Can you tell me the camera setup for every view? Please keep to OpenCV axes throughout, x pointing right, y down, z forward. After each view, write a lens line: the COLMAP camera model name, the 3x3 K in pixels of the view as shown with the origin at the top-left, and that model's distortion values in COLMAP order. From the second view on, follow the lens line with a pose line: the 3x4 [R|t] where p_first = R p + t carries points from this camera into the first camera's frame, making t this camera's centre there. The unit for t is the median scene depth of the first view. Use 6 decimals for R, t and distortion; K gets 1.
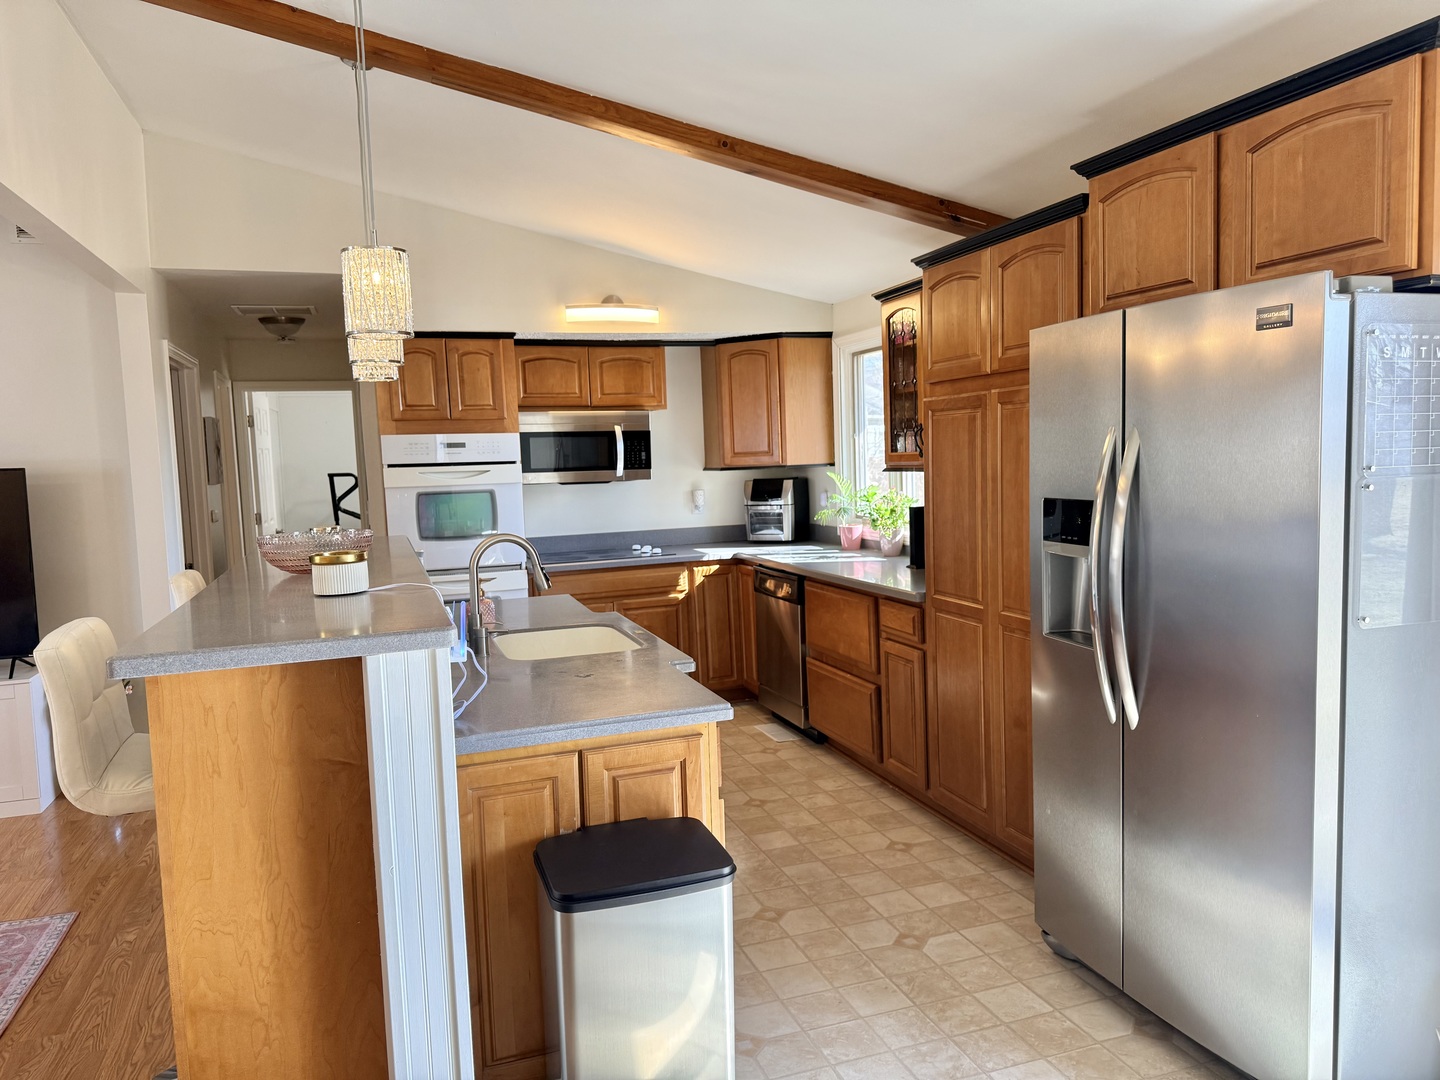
lens RADIAL K [[1020.1, 0, 742.2], [0, 1020.1, 541.0], [0, 0, 1]] dist [0.138222, -0.164080]
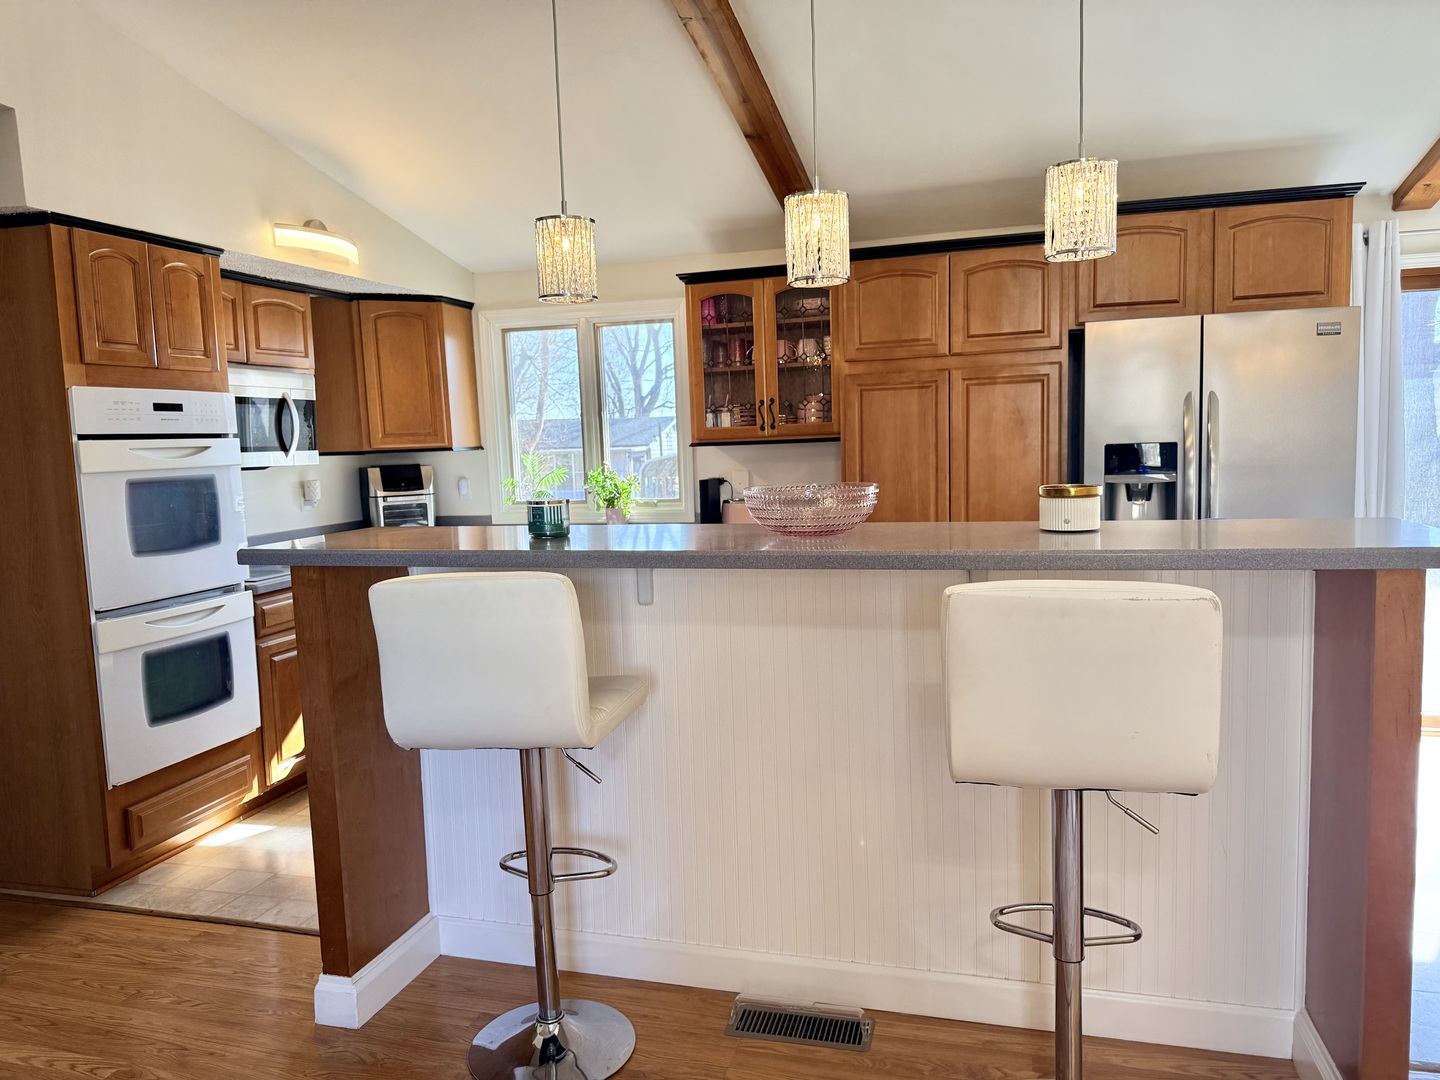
lens RADIAL K [[1018.0, 0, 741.8], [0, 1018.0, 541.7], [0, 0, 1]] dist [0.133591, -0.133946]
pose [[0.576226, -0.070155, 0.814274, -0.975688], [0.085144, 0.996041, 0.025563, 0.009646], [-0.812843, 0.054600, 0.579918, 0.509532]]
